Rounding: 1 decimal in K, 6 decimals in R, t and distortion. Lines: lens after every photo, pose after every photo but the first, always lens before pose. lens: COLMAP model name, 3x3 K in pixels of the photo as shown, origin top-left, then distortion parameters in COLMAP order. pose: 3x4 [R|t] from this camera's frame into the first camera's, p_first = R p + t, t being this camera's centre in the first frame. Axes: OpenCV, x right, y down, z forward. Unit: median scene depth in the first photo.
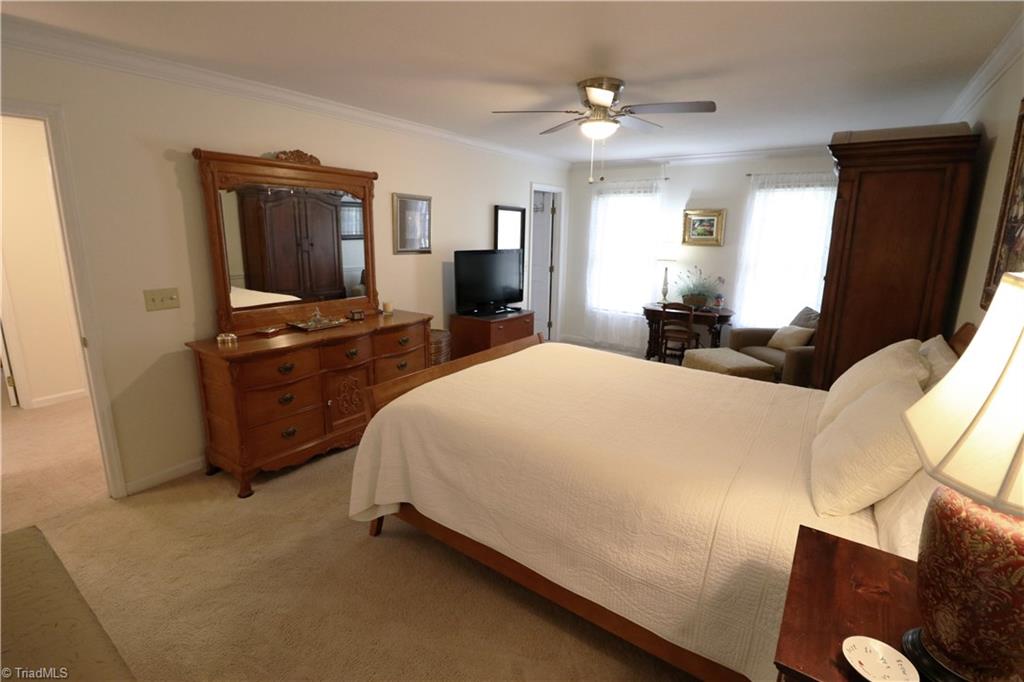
lens RADIAL K [[474.2, 0, 510.3], [0, 474.2, 337.6], [0, 0, 1]] dist [-0.000347, -0.012742]
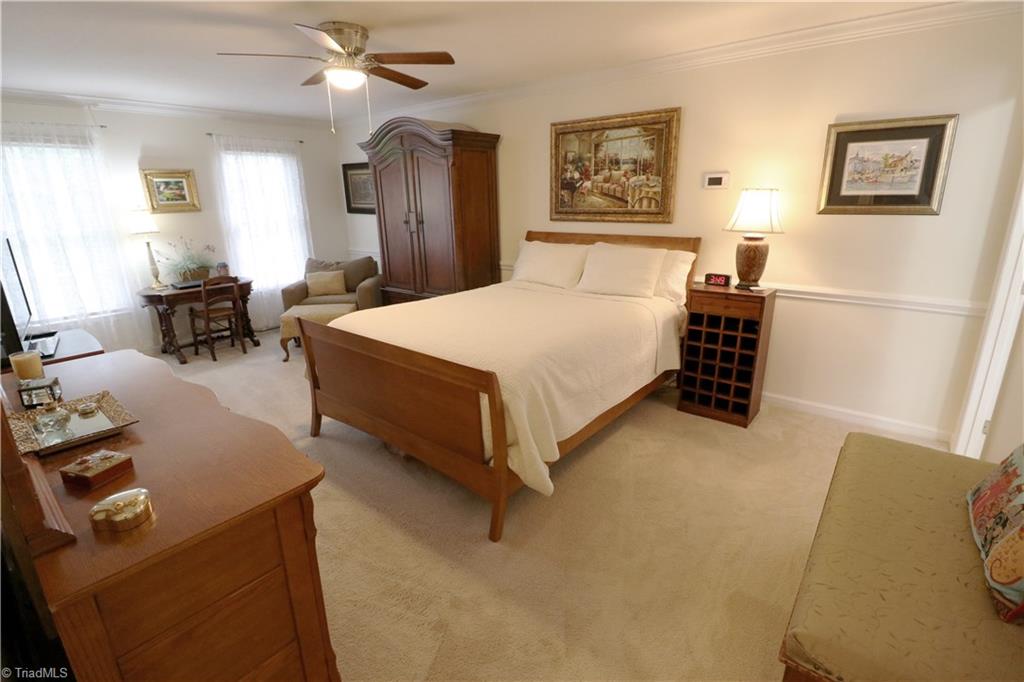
lens RADIAL K [[474.2, 0, 510.3], [0, 474.2, 337.6], [0, 0, 1]] dist [-0.000347, -0.012742]
pose [[0.072600, -0.293909, 0.953072, -0.445676], [0.239007, 0.932877, 0.269475, -0.068257], [-0.968300, 0.208227, 0.137973, 0.343825]]
